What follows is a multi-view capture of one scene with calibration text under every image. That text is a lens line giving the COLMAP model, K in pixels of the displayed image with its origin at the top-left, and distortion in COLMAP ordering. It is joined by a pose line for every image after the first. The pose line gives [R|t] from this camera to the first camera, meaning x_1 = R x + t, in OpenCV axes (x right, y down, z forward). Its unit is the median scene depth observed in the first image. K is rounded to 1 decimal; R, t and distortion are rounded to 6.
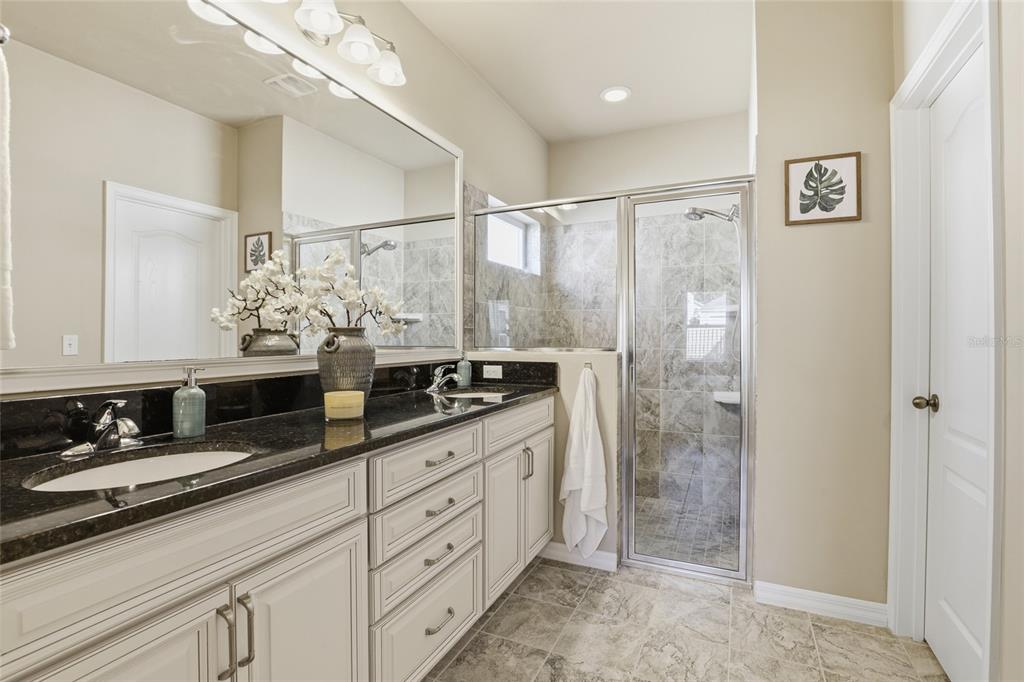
lens RADIAL K [[477.6, 0, 512.0], [0, 477.6, 341.0], [0, 0, 1]] dist [-0.031027, 0.000041]
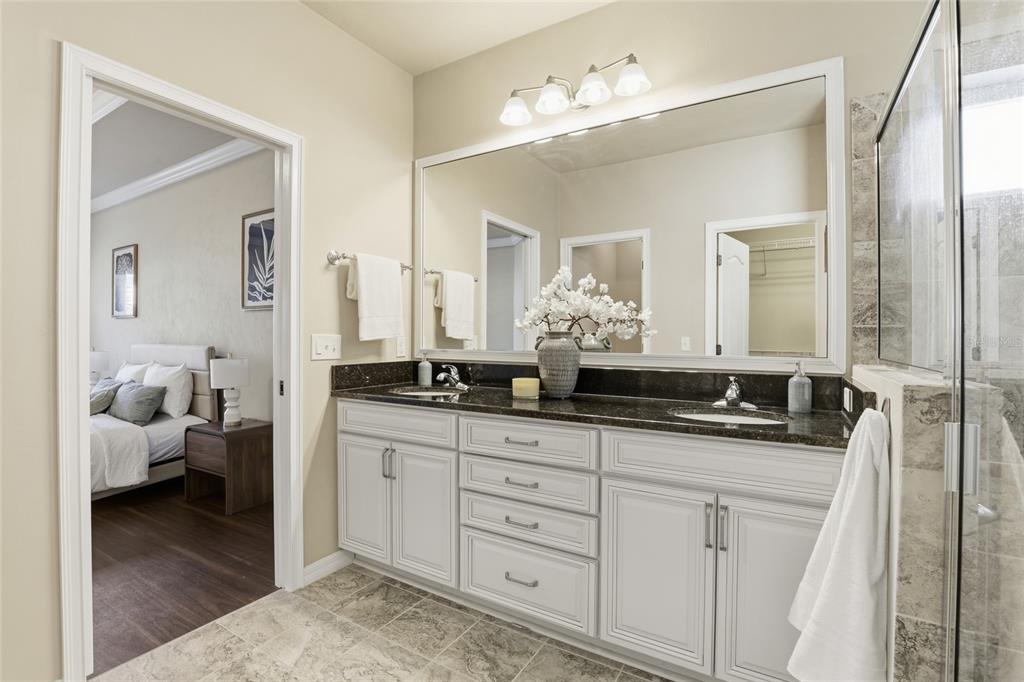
lens RADIAL K [[477.6, 0, 512.0], [0, 477.6, 341.0], [0, 0, 1]] dist [-0.031027, 0.000041]
pose [[-0.102463, 0.007561, -0.994708, 0.919866], [-0.015228, 0.999842, 0.009168, -0.012221], [0.994620, 0.016087, -0.102331, 0.978309]]
